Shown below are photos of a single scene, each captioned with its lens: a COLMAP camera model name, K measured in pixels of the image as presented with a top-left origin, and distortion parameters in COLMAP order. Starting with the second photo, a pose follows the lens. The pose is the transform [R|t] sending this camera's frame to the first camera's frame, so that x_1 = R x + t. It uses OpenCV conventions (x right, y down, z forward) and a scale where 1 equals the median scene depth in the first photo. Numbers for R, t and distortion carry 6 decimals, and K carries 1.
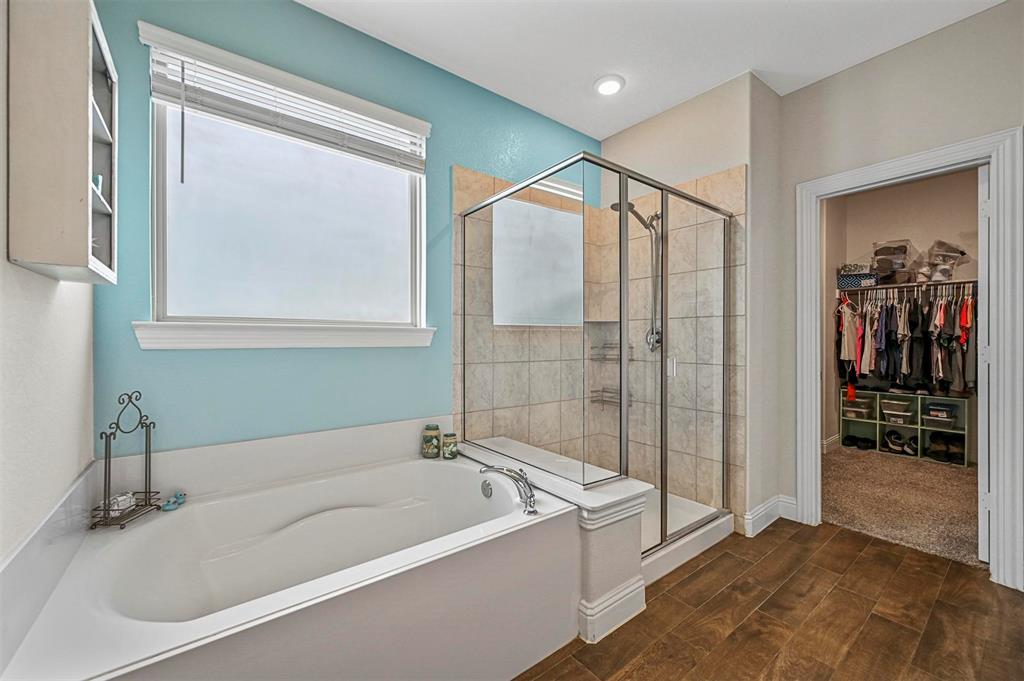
lens RADIAL K [[402.6, 0, 521.3], [0, 402.6, 341.4], [0, 0, 1]] dist [-0.000664, -0.000050]
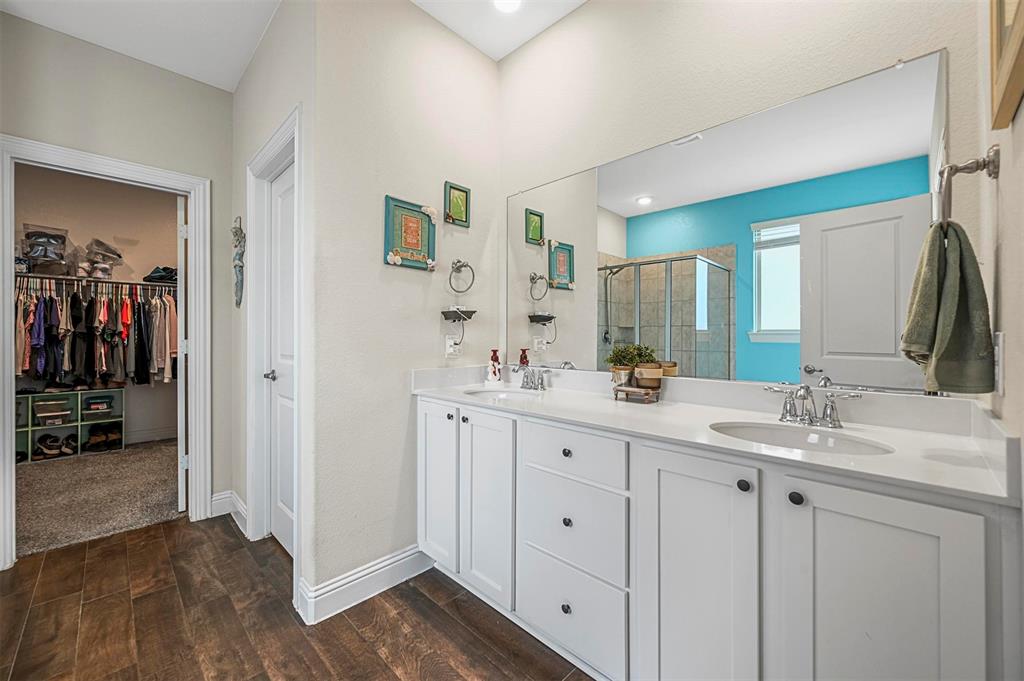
lens RADIAL K [[402.6, 0, 512.6], [0, 402.6, 335.3], [0, 0, 1]] dist [-0.000664, -0.000050]
pose [[-0.123568, -0.001104, 0.992336, -0.129442], [0.003753, 0.999992, 0.001580, -0.000787], [-0.992329, 0.003920, -0.123562, 0.072841]]
